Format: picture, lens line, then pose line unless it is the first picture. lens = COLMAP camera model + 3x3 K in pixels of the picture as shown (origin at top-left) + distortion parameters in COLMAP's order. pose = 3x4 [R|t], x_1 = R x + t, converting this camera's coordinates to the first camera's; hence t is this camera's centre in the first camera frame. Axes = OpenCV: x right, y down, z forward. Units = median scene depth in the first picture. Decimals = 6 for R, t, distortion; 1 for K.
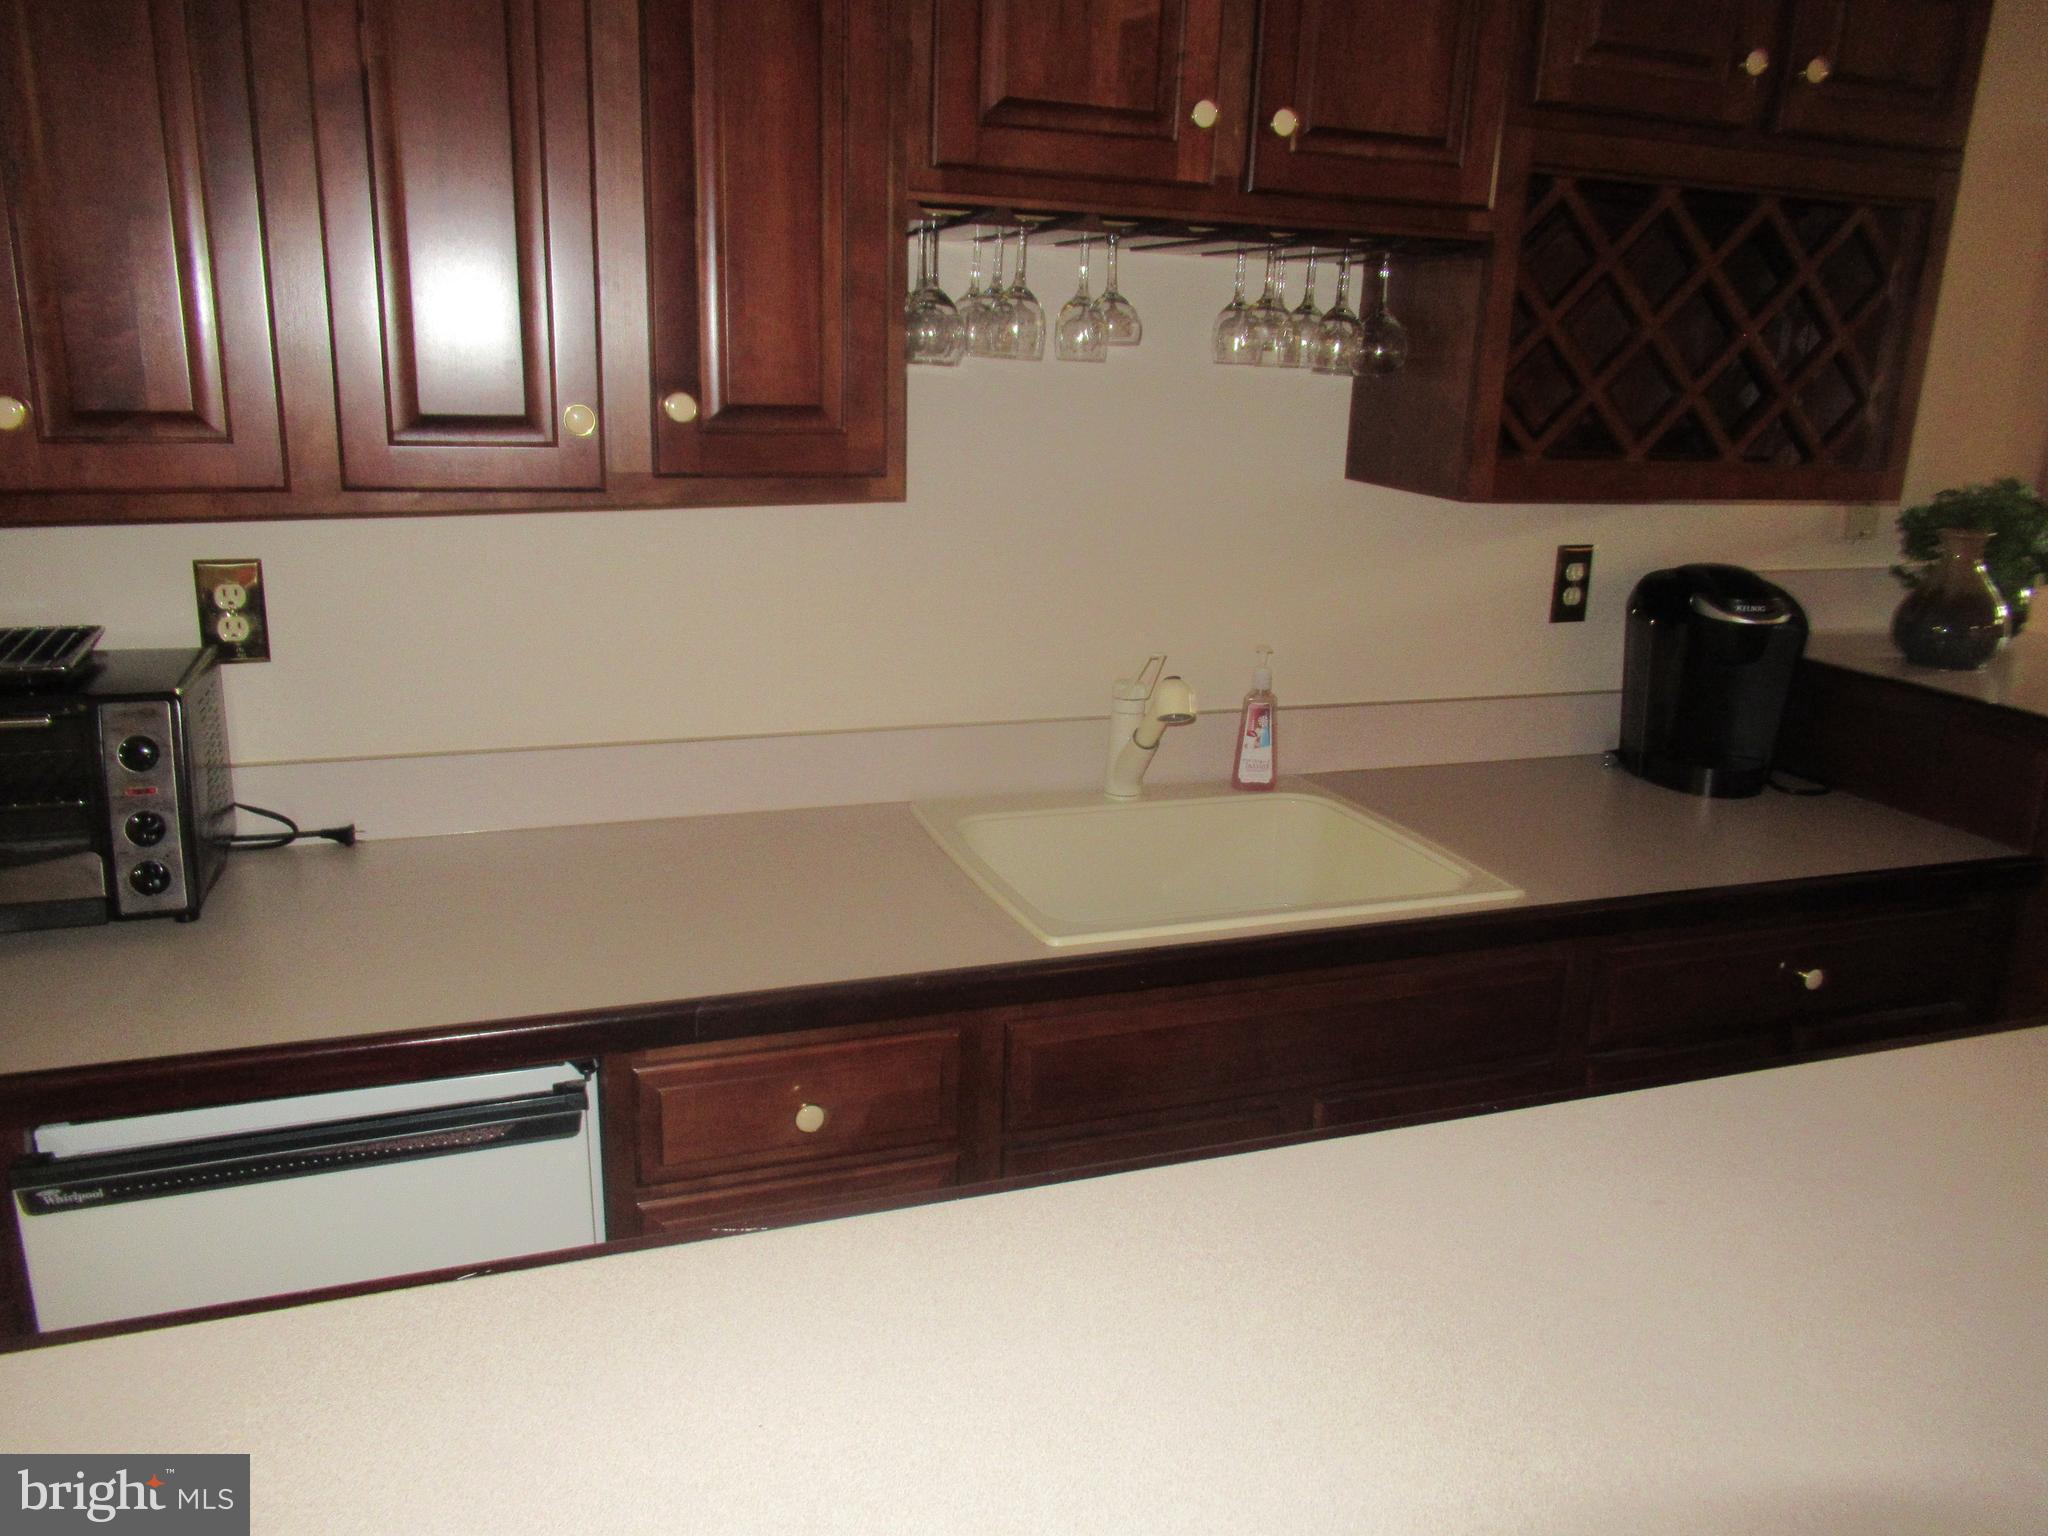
lens RADIAL K [[1514.2, 0, 1035.8], [0, 1514.2, 771.6], [0, 0, 1]] dist [-0.024653, 0.001871]
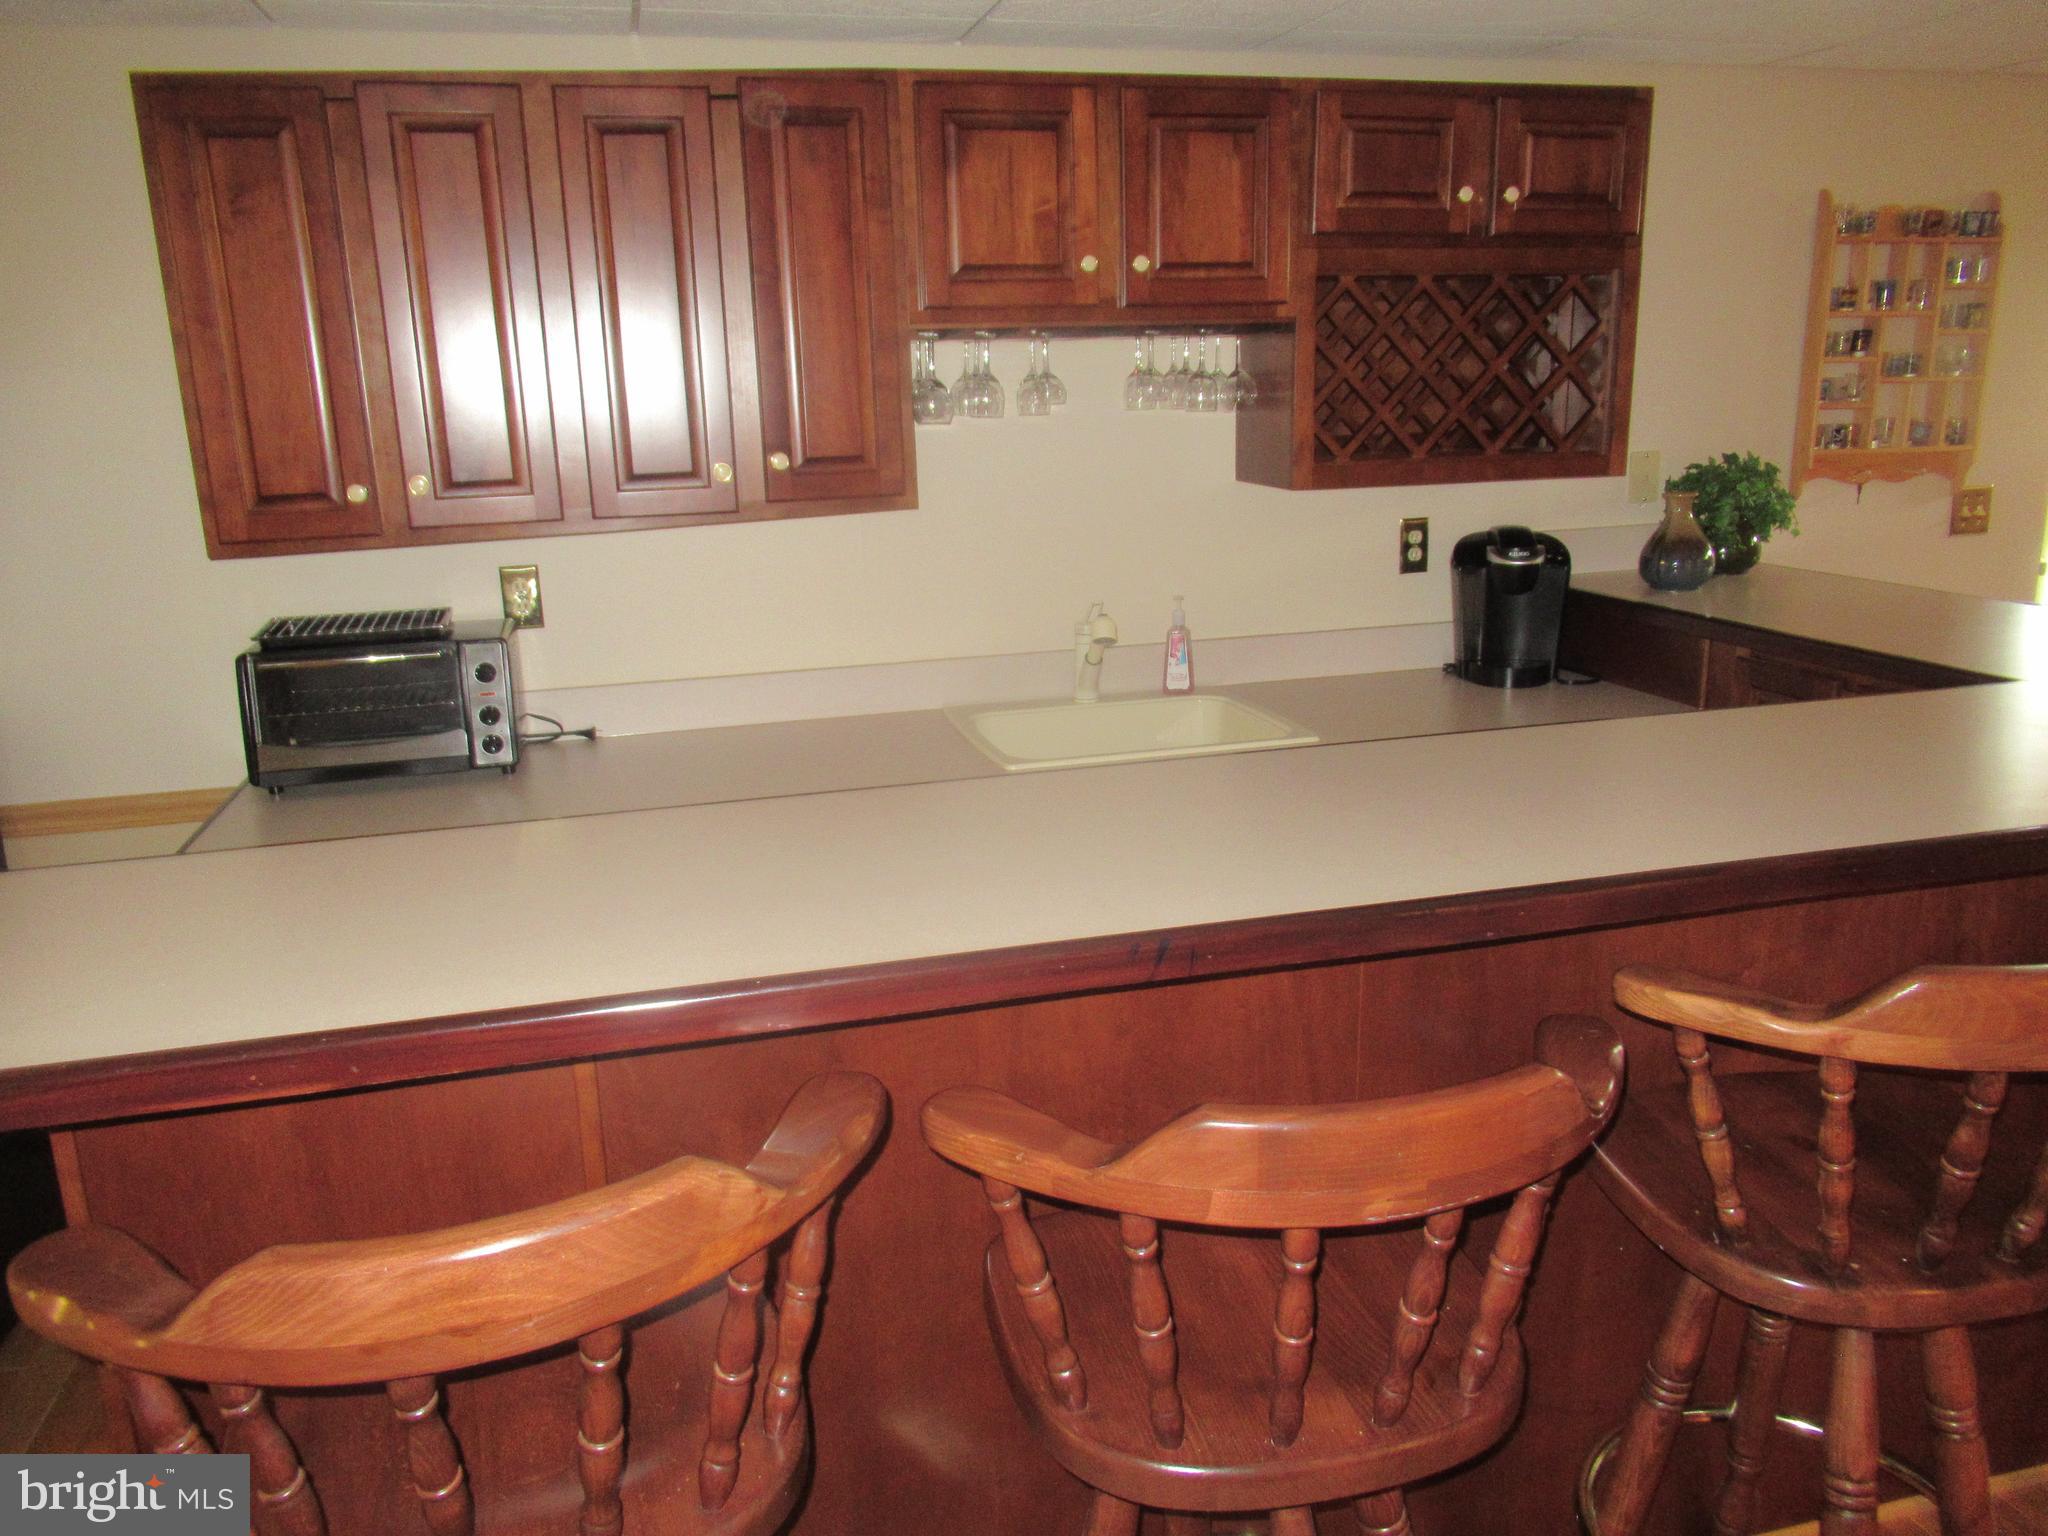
lens RADIAL K [[1514.2, 0, 1035.8], [0, 1514.2, 771.6], [0, 0, 1]] dist [-0.024653, 0.001871]
pose [[0.994221, -0.035044, -0.101472, 0.187423], [0.033787, 0.999330, -0.014083, 0.126582], [0.101897, 0.010574, 0.994739, -0.586727]]
